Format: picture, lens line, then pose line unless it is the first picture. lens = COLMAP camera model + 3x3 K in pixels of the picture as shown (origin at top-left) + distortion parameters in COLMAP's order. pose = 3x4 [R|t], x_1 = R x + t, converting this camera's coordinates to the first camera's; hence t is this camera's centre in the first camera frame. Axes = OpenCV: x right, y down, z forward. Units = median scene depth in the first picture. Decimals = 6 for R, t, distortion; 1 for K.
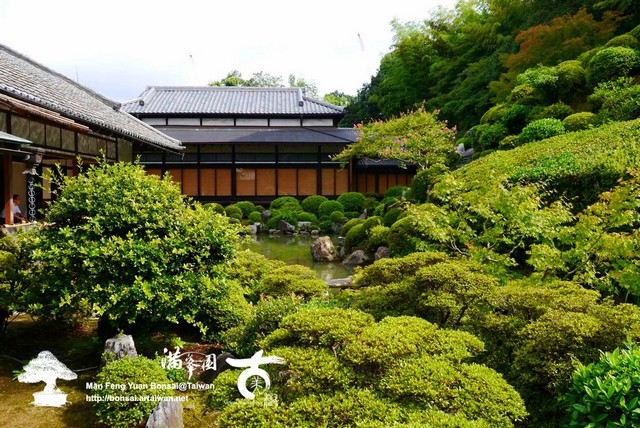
lens RADIAL K [[535.4, 0, 322.6], [0, 535.4, 213.0], [0, 0, 1]] dist [-0.071594, 0.050574]
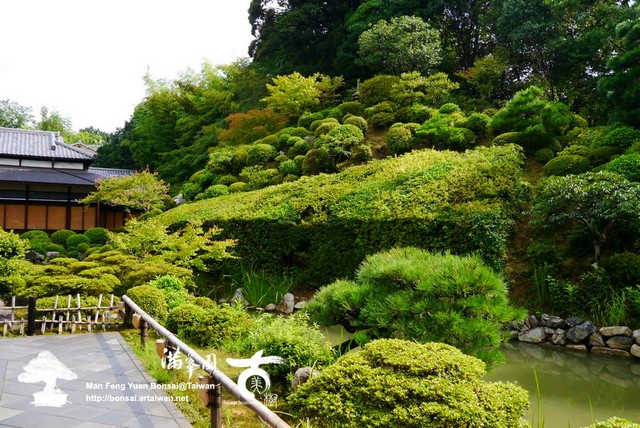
lens RADIAL K [[535.4, 0, 322.6], [0, 535.4, 213.0], [0, 0, 1]] dist [-0.071594, 0.050574]
pose [[0.904338, 0.032631, 0.425568, 0.004715], [-0.002061, 0.997396, -0.072096, 0.010443], [-0.426813, 0.064322, 0.902050, -0.234680]]
